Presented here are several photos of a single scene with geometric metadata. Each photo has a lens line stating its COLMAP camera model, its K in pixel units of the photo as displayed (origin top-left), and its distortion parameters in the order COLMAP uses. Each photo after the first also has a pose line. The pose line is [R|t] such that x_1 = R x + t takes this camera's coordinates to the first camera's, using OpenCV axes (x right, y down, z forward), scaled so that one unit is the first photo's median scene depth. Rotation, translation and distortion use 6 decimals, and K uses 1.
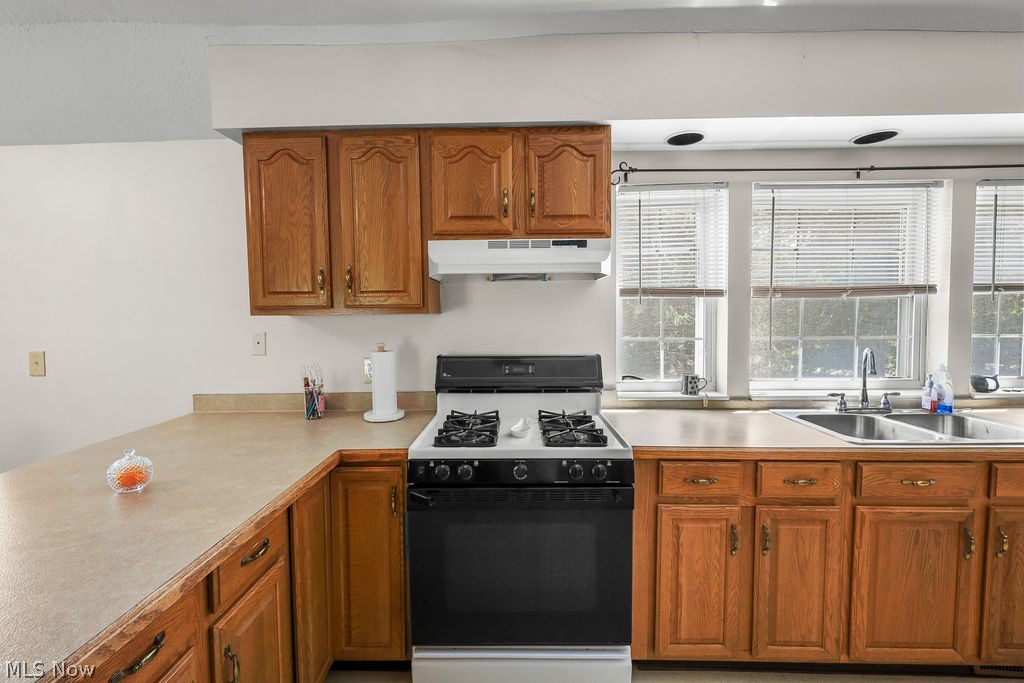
lens RADIAL K [[439.4, 0, 508.9], [0, 439.4, 341.3], [0, 0, 1]] dist [0.000796, -0.000824]
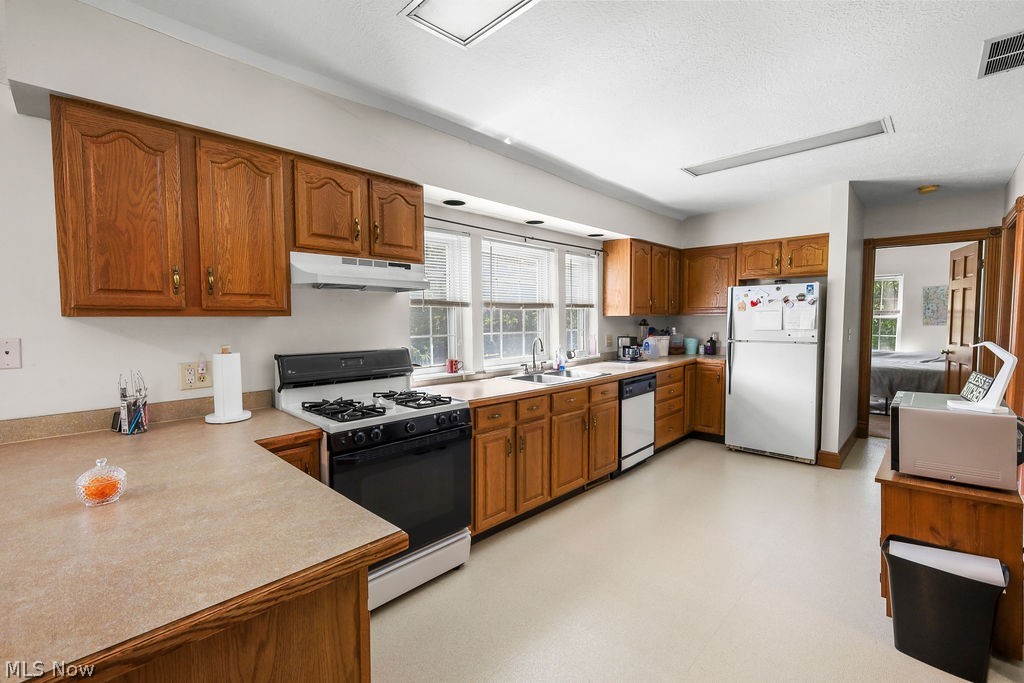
lens RADIAL K [[439.4, 0, 513.9], [0, 439.4, 341.0], [0, 0, 1]] dist [0.000796, -0.000824]
pose [[0.678387, -0.032428, 0.733989, -0.616196], [0.044445, 0.999007, 0.003058, 0.022012], [-0.733359, 0.030547, 0.679155, -0.173595]]
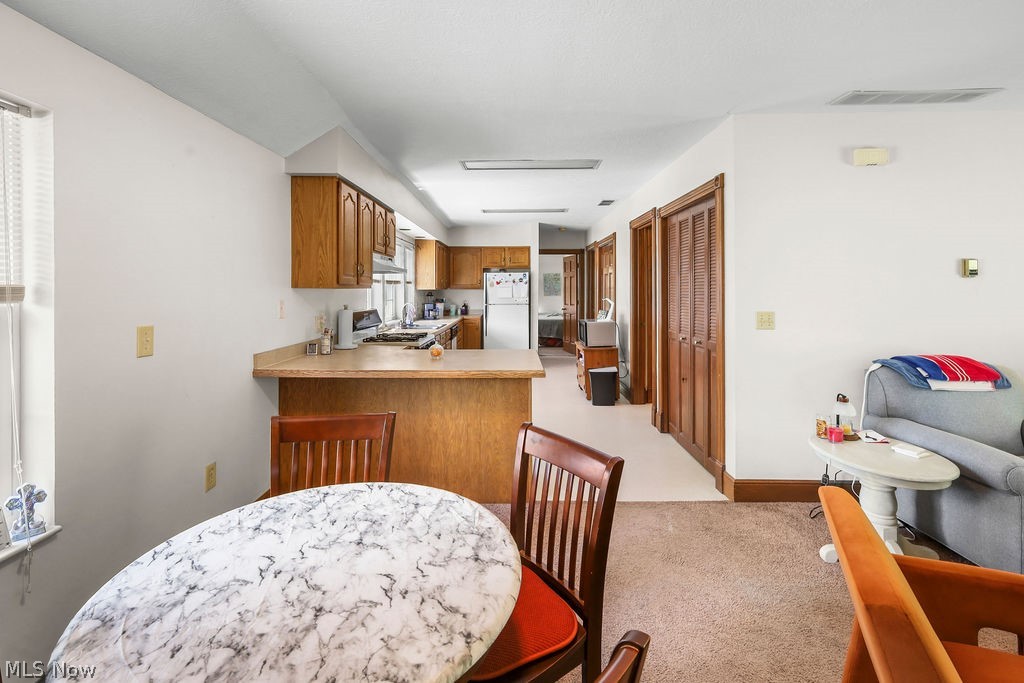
lens RADIAL K [[439.4, 0, 494.6], [0, 439.4, 285.2], [0, 0, 1]] dist [0.000796, -0.000824]
pose [[0.028183, 0.022295, 0.999354, -2.104625], [0.063641, 0.997683, -0.024052, 0.005720], [-0.997575, 0.064278, 0.026699, 0.385065]]
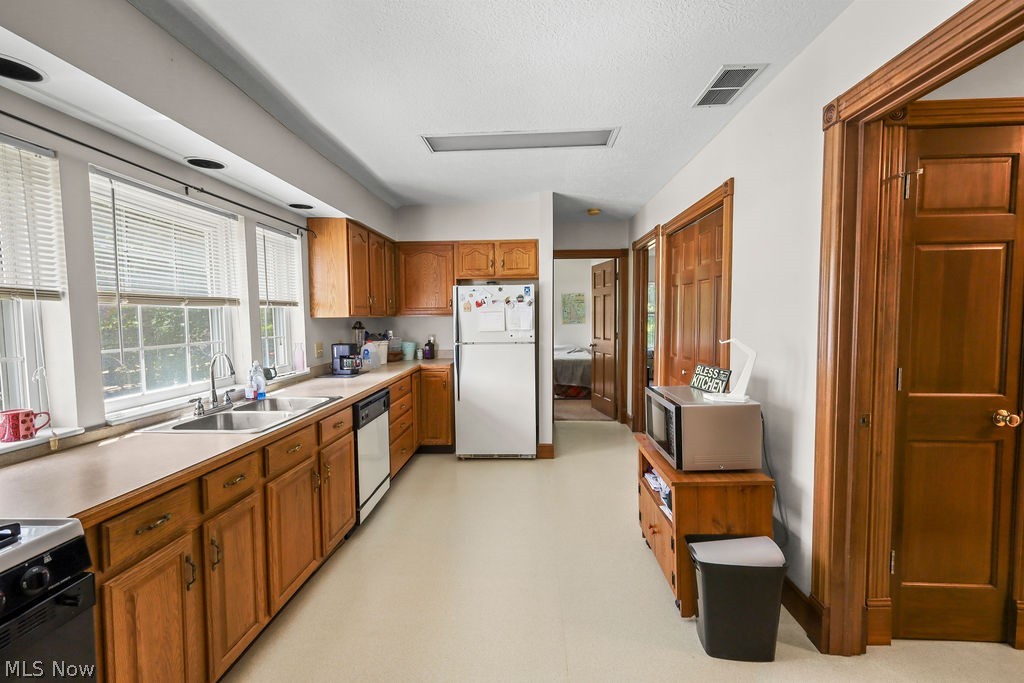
lens RADIAL K [[439.4, 0, 509.4], [0, 439.4, 339.4], [0, 0, 1]] dist [0.000796, -0.000824]
pose [[0.035552, -0.041111, 0.998522, -0.284117], [0.073101, 0.996584, 0.038429, -0.007265], [-0.996691, 0.071627, 0.038436, 0.234452]]
